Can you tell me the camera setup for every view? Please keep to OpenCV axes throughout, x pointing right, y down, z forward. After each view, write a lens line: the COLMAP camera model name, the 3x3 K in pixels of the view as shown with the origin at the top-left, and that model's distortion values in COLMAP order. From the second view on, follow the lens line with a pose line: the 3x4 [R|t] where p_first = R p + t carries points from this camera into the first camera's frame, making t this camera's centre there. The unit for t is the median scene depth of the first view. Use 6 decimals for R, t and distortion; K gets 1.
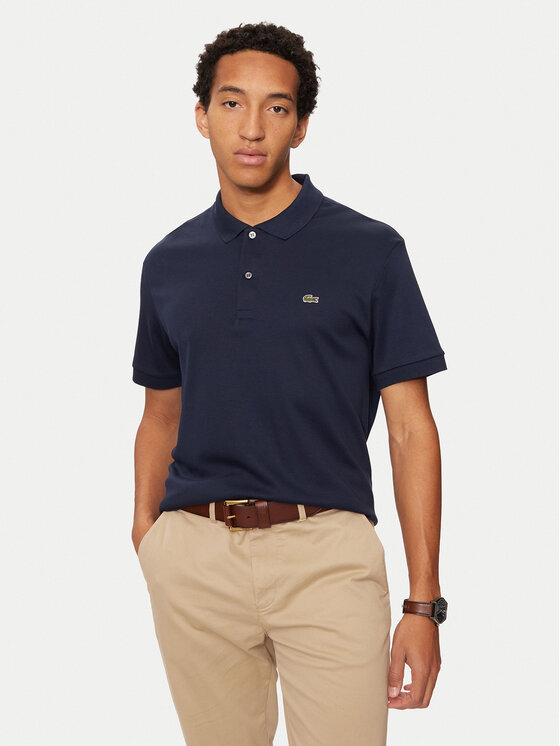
lens RADIAL K [[825.1, 0, 280.0], [0, 825.1, 373.0], [0, 0, 1]] dist [-0.148186, -0.001897]
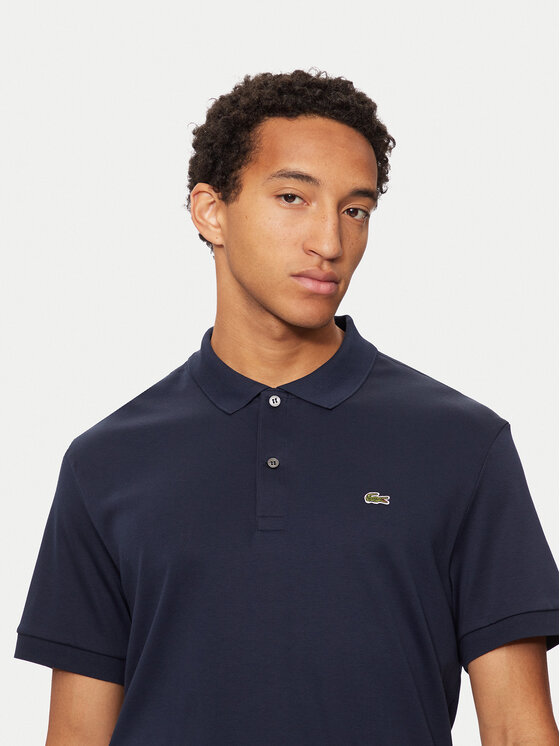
lens RADIAL K [[2216.5, 0, 280.0], [0, 2216.5, 373.0], [0, 0, 1]] dist [0.733328, -18.644139]
pose [[0.991585, 0.043937, 0.121770, -0.235011], [-0.013546, 0.970693, -0.239942, 0.215211], [-0.128743, 0.236274, 0.963120, -0.630234]]
